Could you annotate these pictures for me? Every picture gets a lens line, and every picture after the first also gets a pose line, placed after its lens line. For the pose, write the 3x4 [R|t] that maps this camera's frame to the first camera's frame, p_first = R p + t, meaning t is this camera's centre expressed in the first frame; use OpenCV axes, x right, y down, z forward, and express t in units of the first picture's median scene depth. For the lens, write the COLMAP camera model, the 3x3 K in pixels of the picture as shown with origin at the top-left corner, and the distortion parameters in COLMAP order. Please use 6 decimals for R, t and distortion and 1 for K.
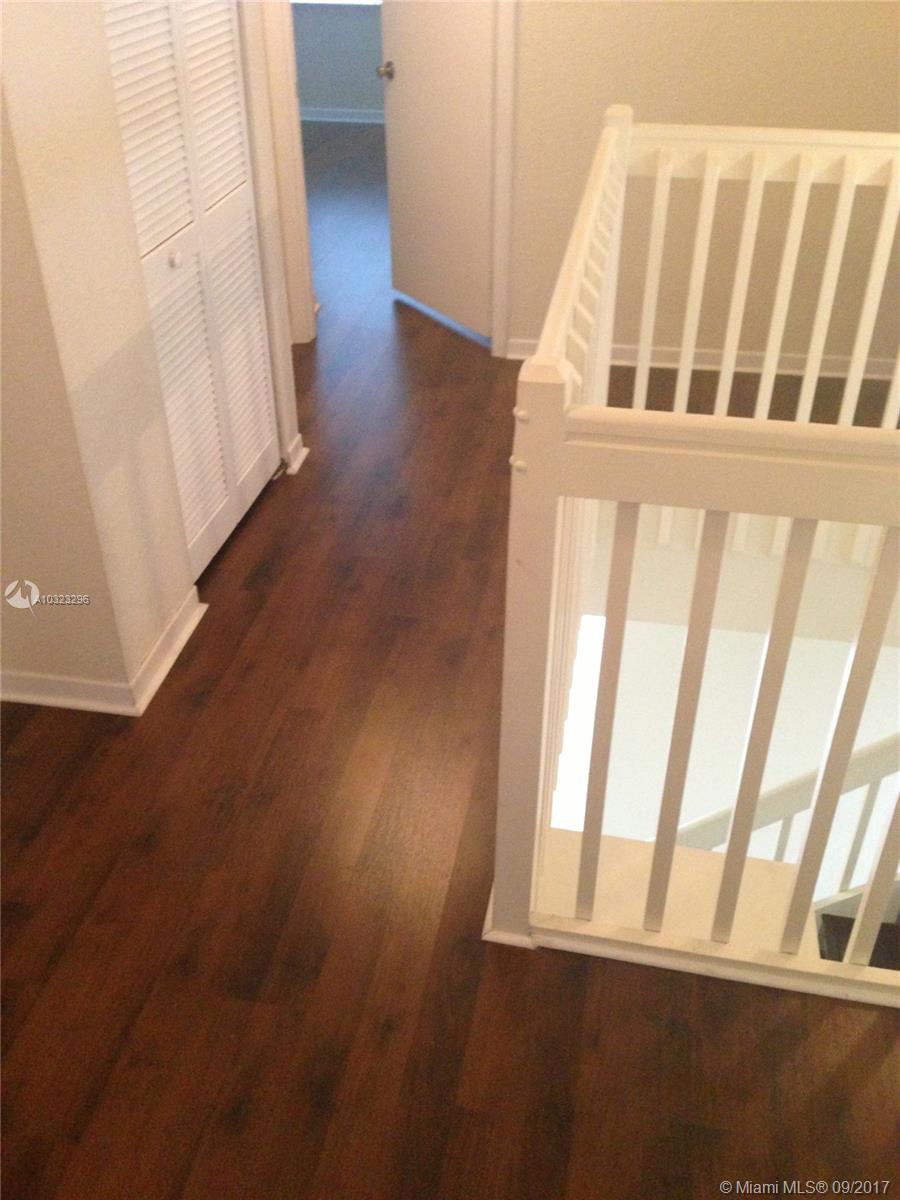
lens RADIAL K [[1079.4, 0, 450.0], [0, 1079.4, 600.0], [0, 0, 1]] dist [0.048025, 0.006104]
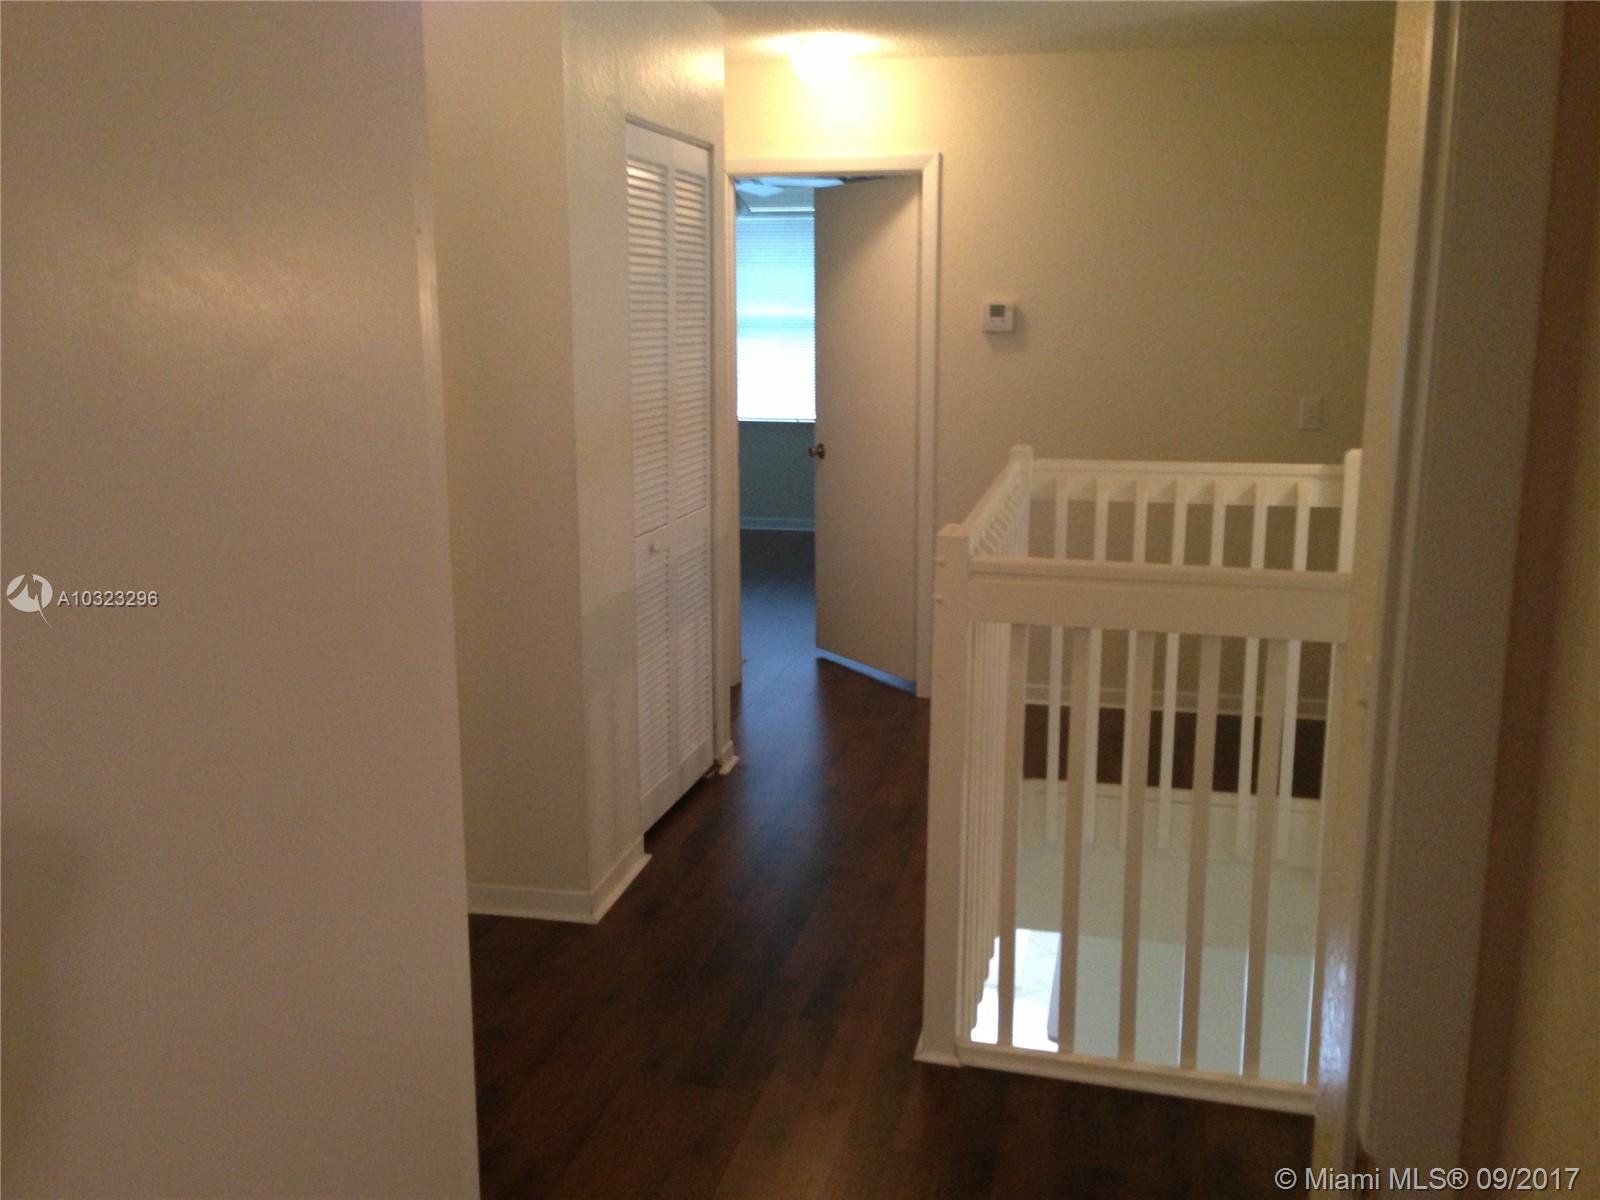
lens RADIAL K [[1439.2, 0, 820.7], [0, 1439.2, 602.7], [0, 0, 1]] dist [0.048025, 0.006104]
pose [[0.999566, 0.008563, -0.028170, -0.020361], [-0.018852, 0.921067, -0.388948, 0.325978], [0.022616, 0.389310, 0.920829, -0.399393]]
